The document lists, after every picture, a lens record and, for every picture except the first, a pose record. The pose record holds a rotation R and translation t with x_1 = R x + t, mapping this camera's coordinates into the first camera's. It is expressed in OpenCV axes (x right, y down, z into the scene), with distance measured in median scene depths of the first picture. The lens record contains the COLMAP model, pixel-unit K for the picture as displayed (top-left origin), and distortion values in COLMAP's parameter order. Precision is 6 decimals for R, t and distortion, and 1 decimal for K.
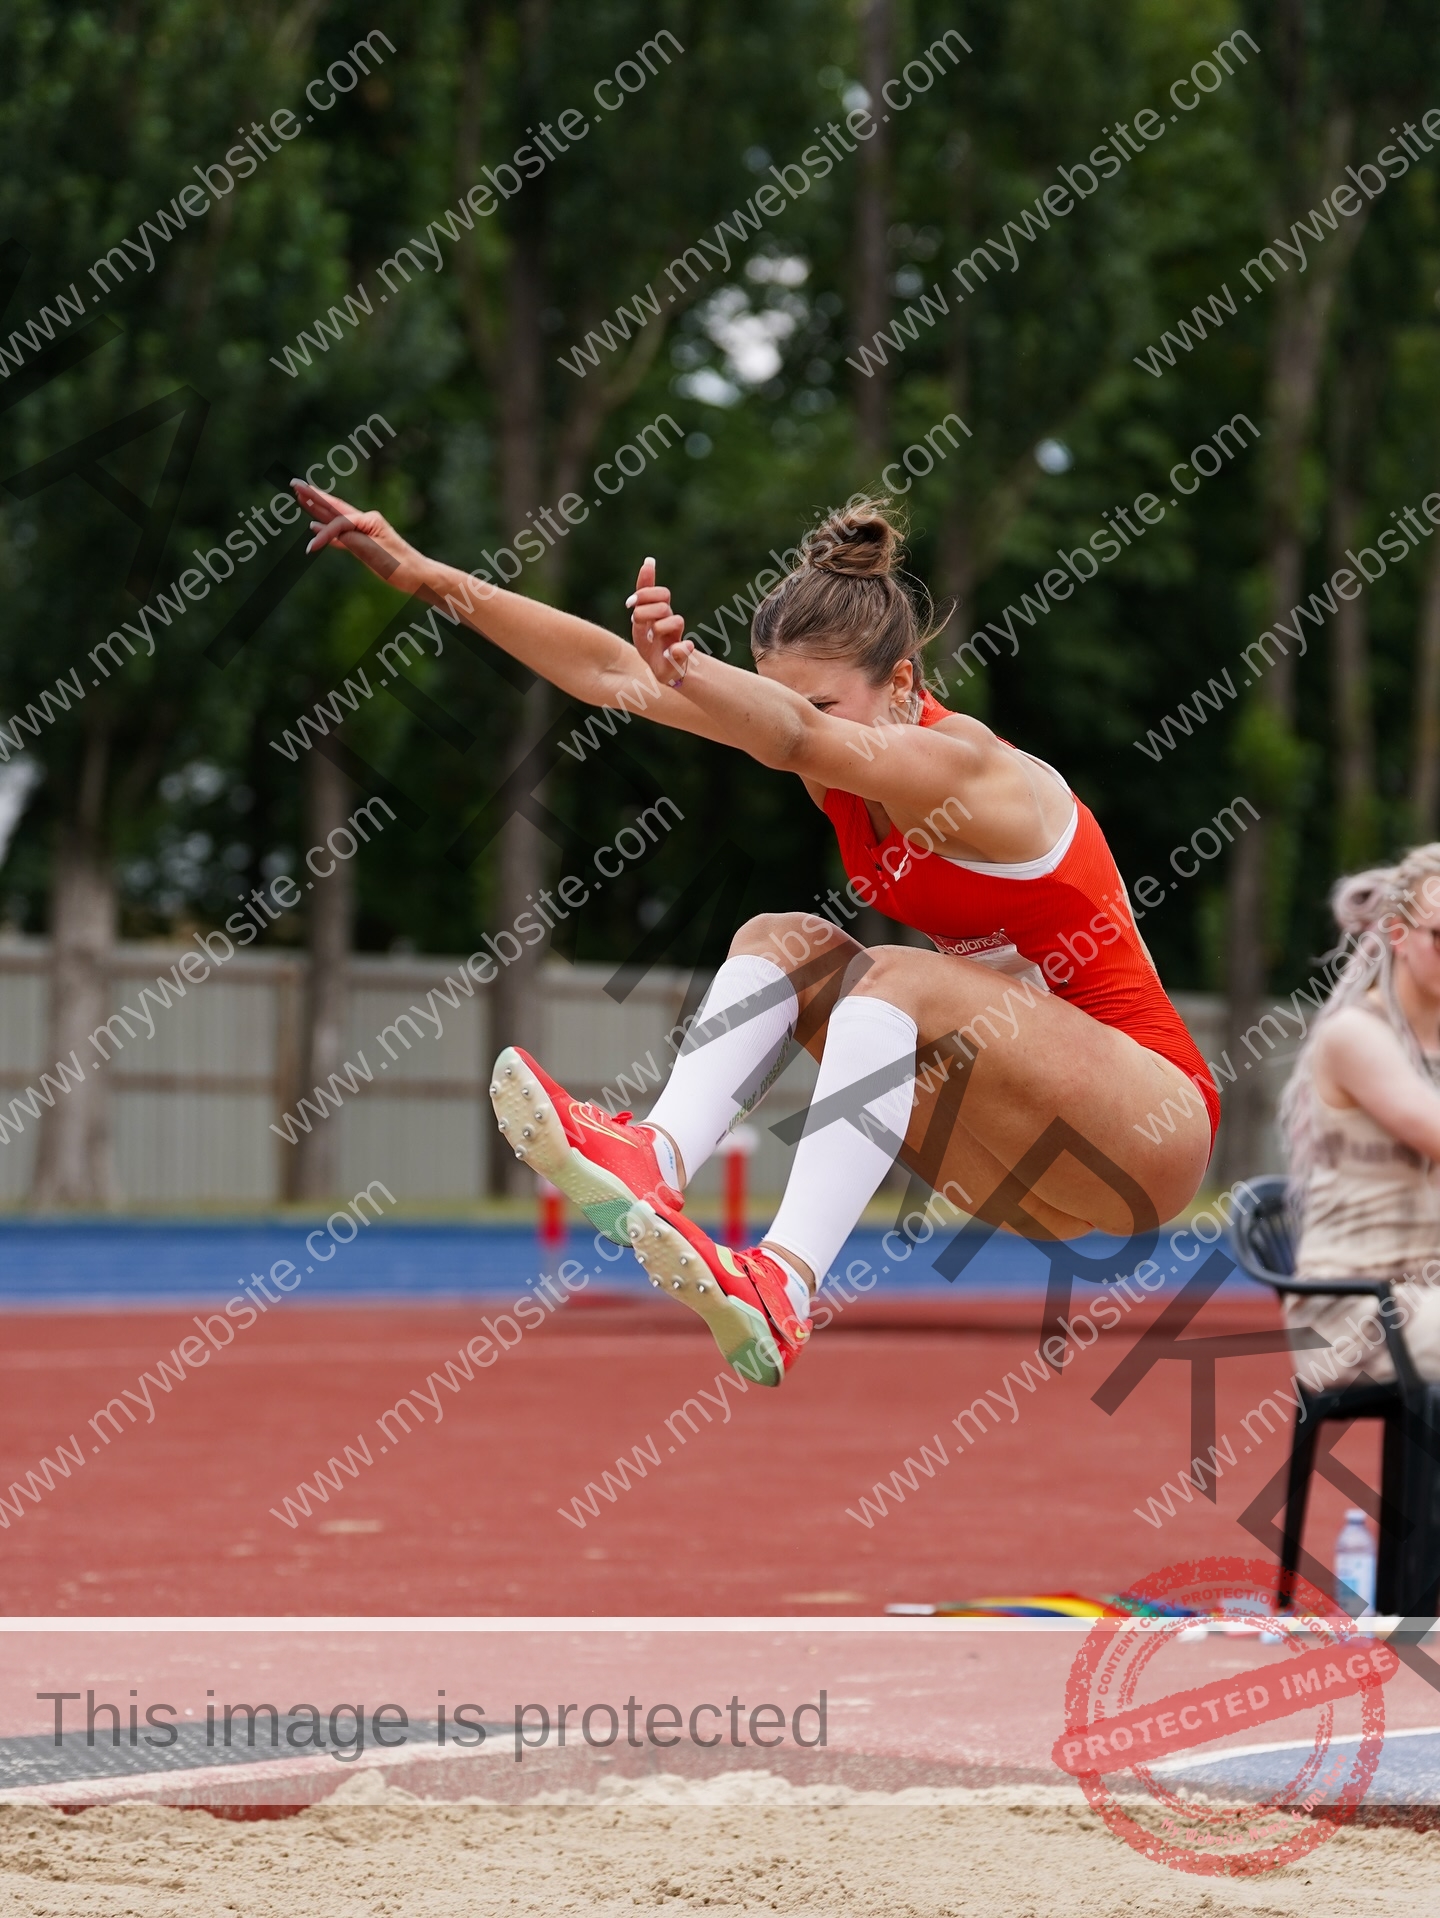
lens RADIAL K [[1488.0, 0, 1260.8], [0, 1488.0, 959.2], [0, 0, 1]] dist [0.004510, -0.001773]
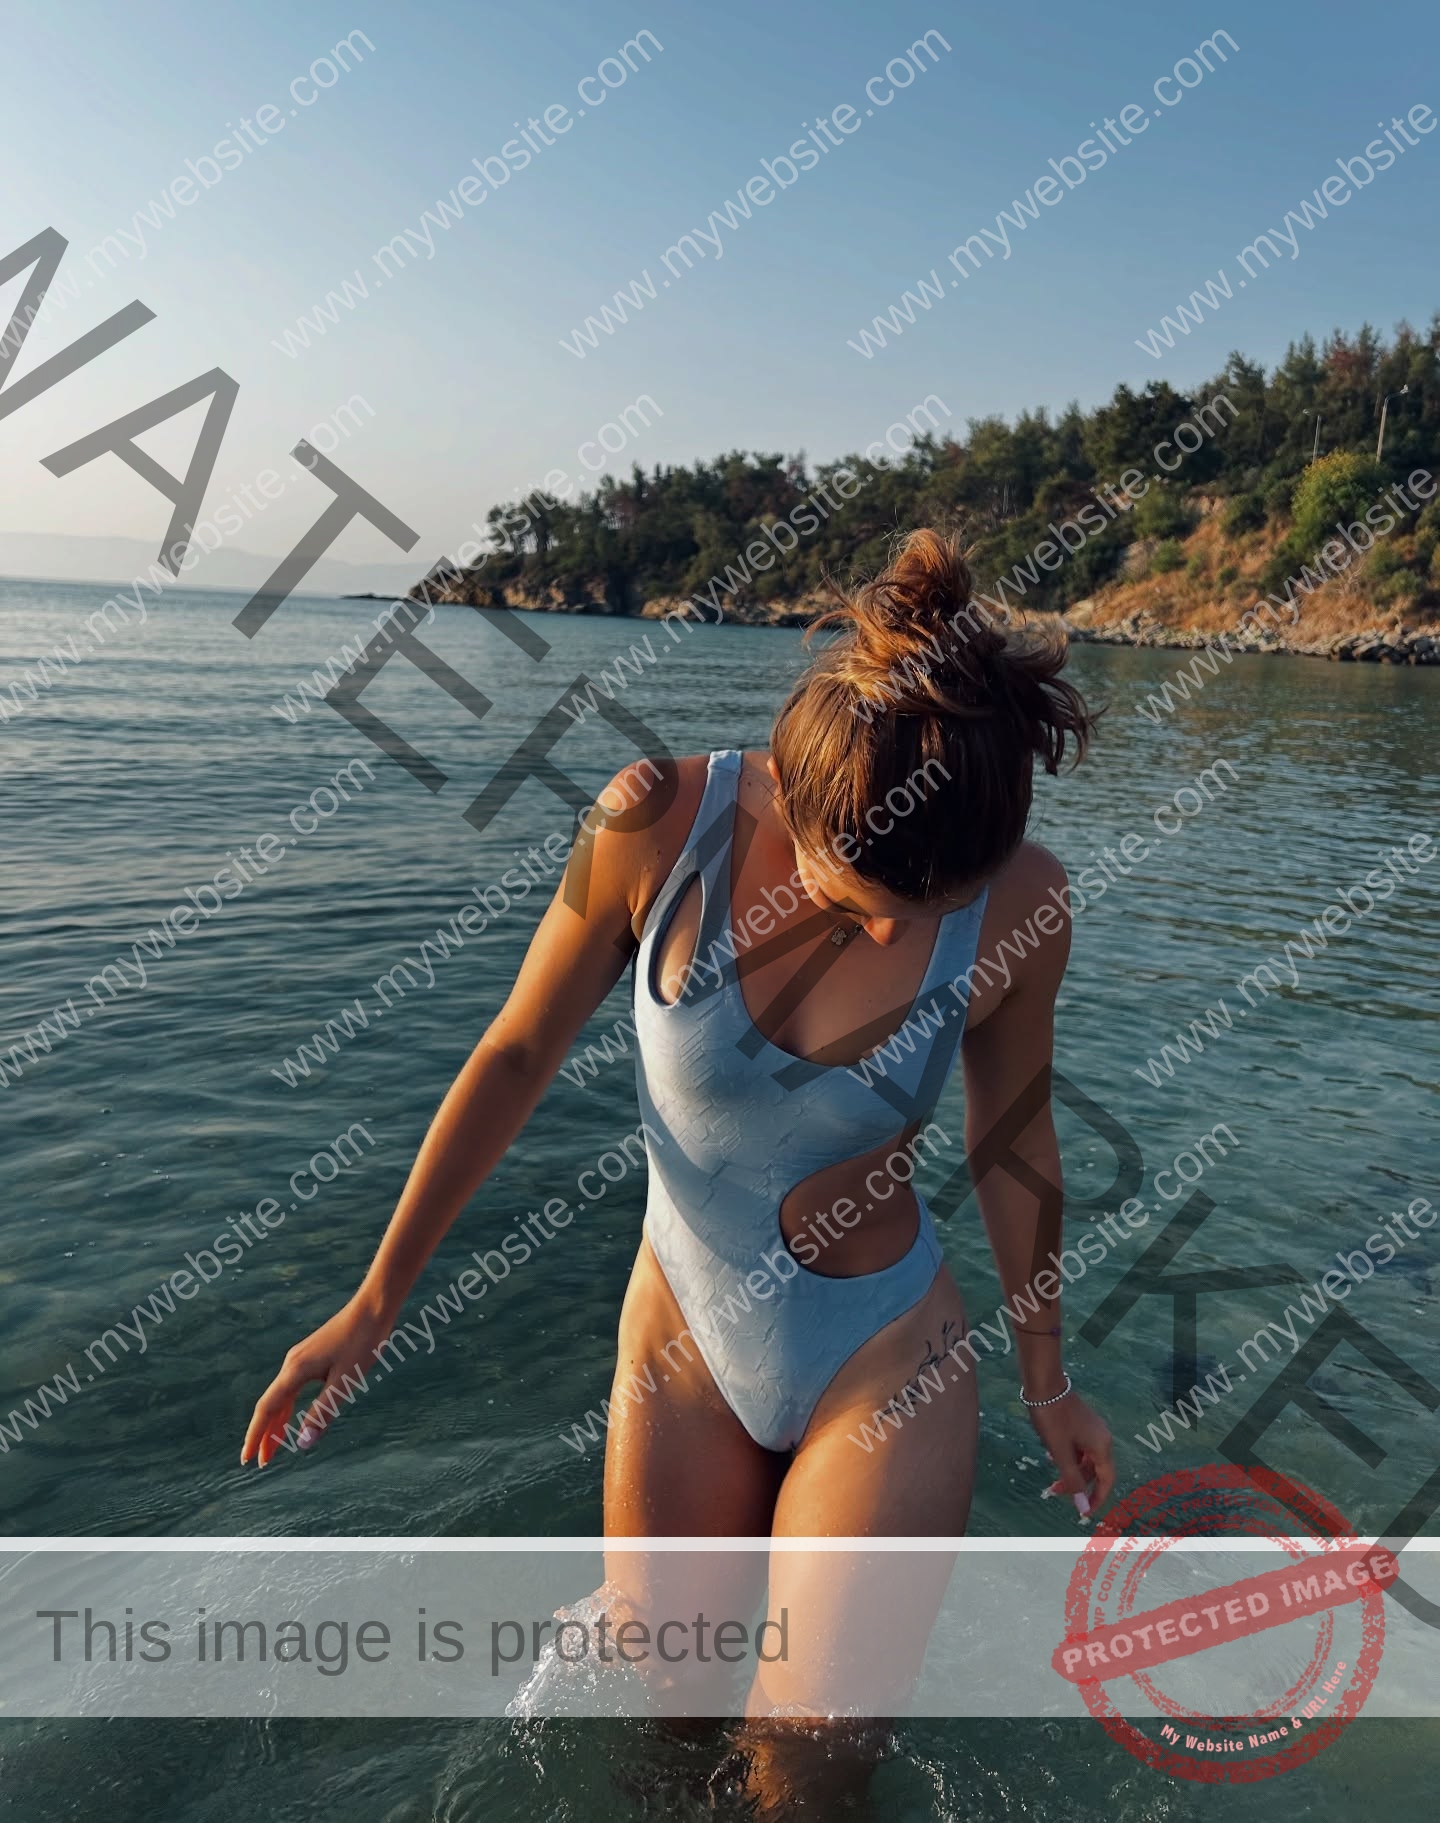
lens RADIAL K [[1416.0, 0, 649.4], [0, 1416.0, 910.5], [0, 0, 1]] dist [0.000756, -0.001846]
pose [[0.999995, -0.000395, 0.003020, -0.392148], [0.000398, 0.999999, -0.001015, -0.000129], [-0.003019, 0.001017, 0.999995, 0.000982]]
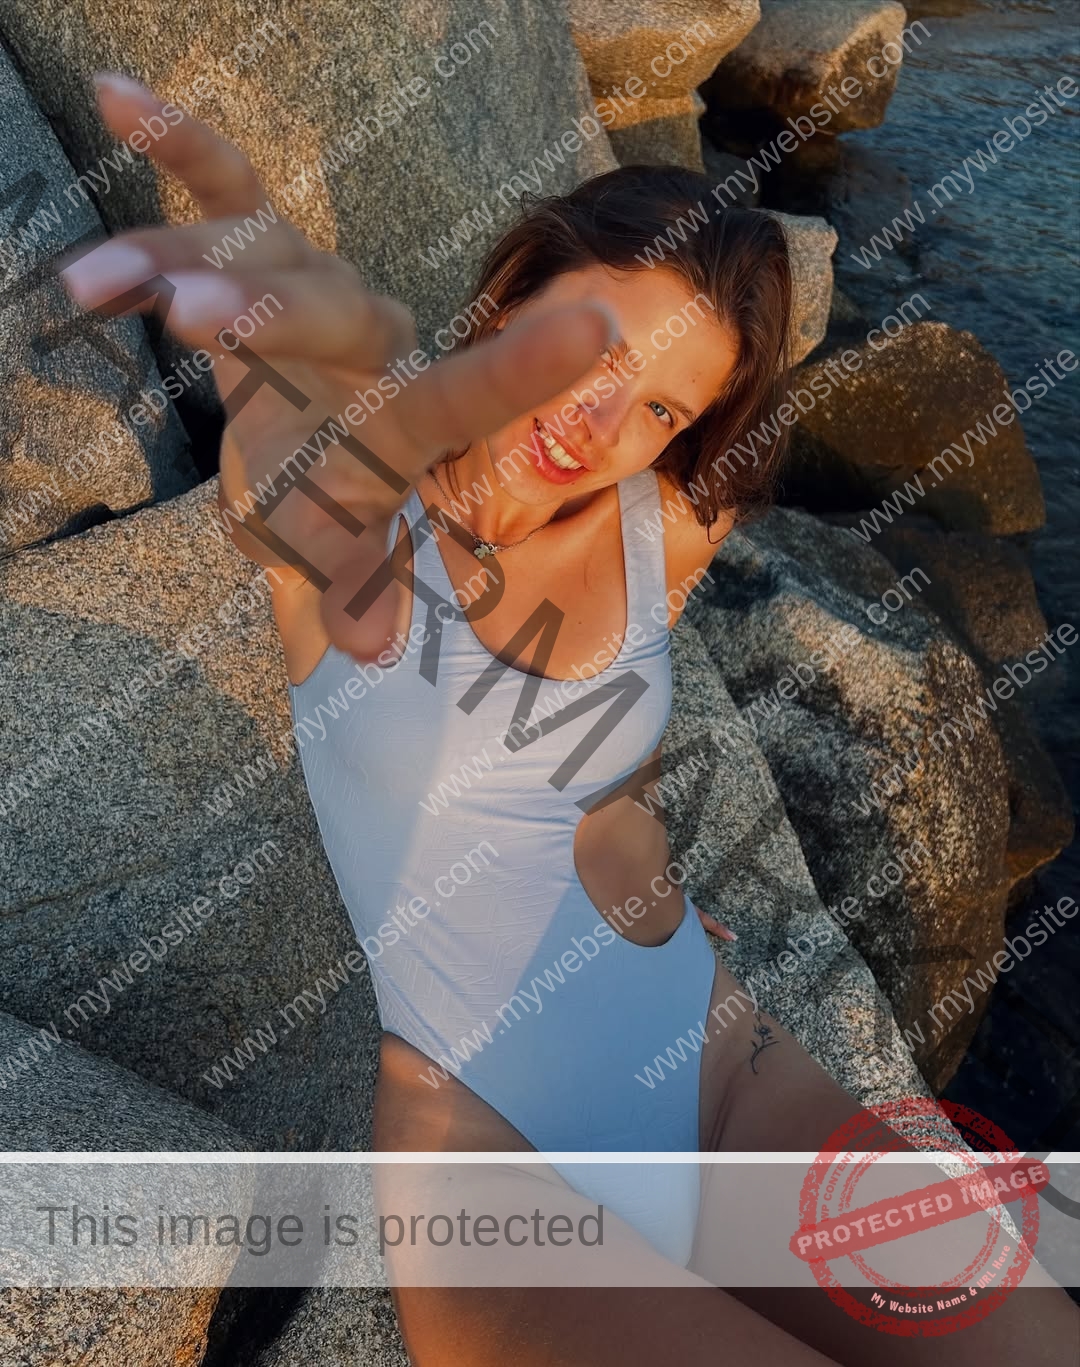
lens RADIAL K [[1062.7, 0, 507.3], [0, 1062.7, 678.3], [0, 0, 1]] dist [0.001599, -0.001284]
pose [[0.999993, 0.000069, 0.003820, -0.384517], [-0.000055, 0.999993, -0.003660, -0.000111], [-0.003820, 0.003660, 0.999986, 0.000904]]
